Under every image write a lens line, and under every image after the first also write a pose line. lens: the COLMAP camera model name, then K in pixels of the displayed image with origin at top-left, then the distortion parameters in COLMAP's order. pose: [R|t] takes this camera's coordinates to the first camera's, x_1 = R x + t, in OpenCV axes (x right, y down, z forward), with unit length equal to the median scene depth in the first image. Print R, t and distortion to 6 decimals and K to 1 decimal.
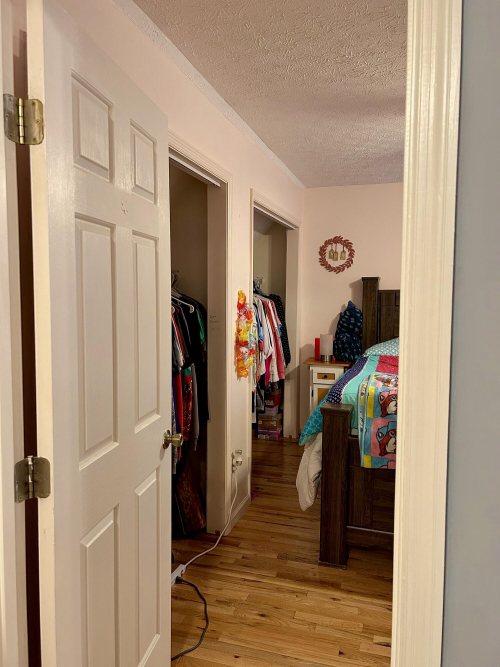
lens RADIAL K [[503.4, 0, 248.9], [0, 503.4, 333.4], [0, 0, 1]] dist [0.045803, -0.057510]
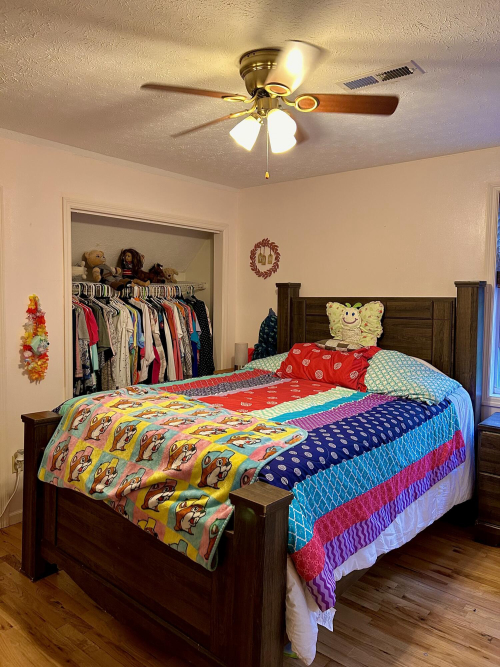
lens RADIAL K [[503.4, 0, 249.9], [0, 503.4, 330.1], [0, 0, 1]] dist [0.045803, -0.057510]
pose [[0.922126, 0.036021, -0.385209, 0.899426], [-0.040170, 0.999189, -0.002725, -0.035845], [0.384799, 0.017986, 0.922825, 0.231028]]
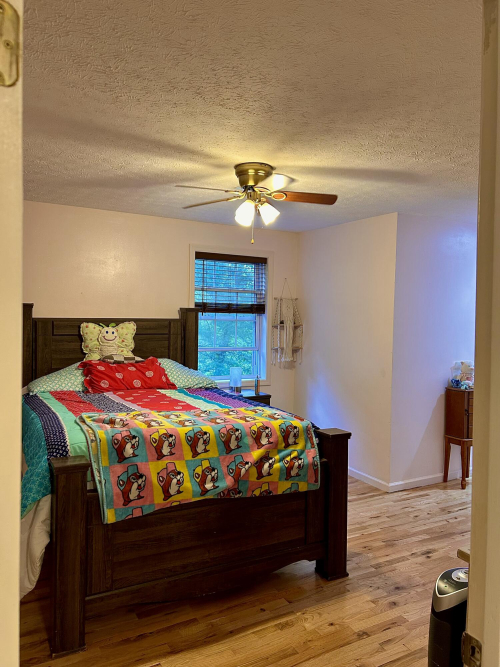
lens RADIAL K [[503.4, 0, 247.9], [0, 503.4, 334.1], [0, 0, 1]] dist [0.045803, -0.057510]
pose [[0.681012, -0.013314, 0.732151, -0.237673], [0.041551, 0.998926, -0.020484, -0.038248], [-0.731092, 0.044371, 0.680834, 0.181890]]
